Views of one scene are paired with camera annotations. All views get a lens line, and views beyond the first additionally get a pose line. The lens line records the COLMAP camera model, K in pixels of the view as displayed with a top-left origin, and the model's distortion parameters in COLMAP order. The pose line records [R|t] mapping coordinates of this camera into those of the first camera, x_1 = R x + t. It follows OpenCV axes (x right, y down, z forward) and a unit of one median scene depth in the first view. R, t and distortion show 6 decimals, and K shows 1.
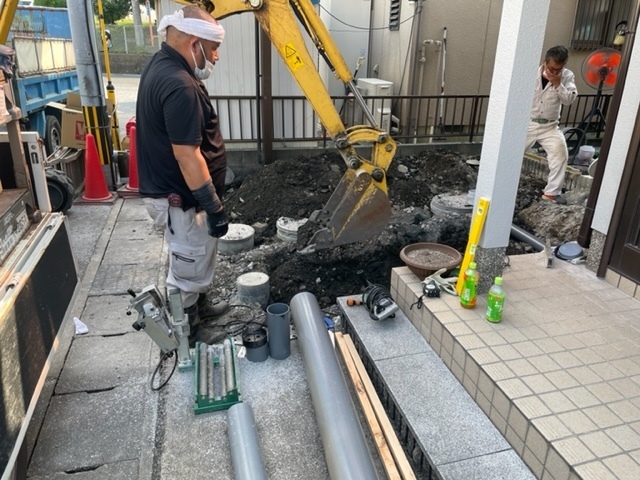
lens RADIAL K [[488.9, 0, 320.2], [0, 488.9, 243.2], [0, 0, 1]] dist [0.063407, -0.095881]
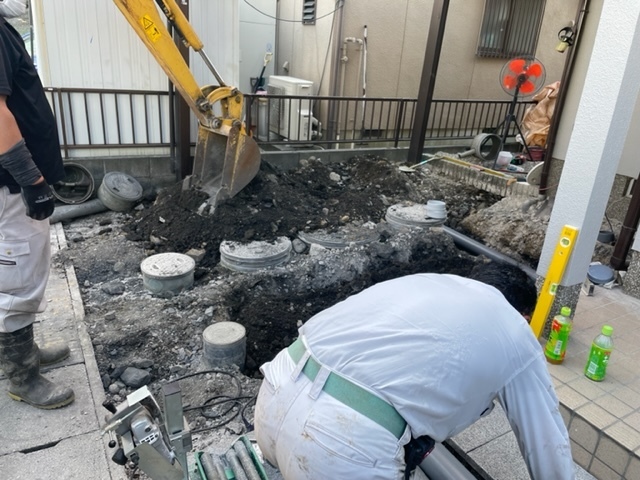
lens RADIAL K [[488.9, 0, 322.0], [0, 488.9, 238.8], [0, 0, 1]] dist [0.063407, -0.095881]
pose [[0.958496, -0.050416, 0.280613, -0.139782], [0.052406, 0.998626, 0.000413, -0.045127], [-0.280249, 0.014310, 0.959821, 0.159840]]
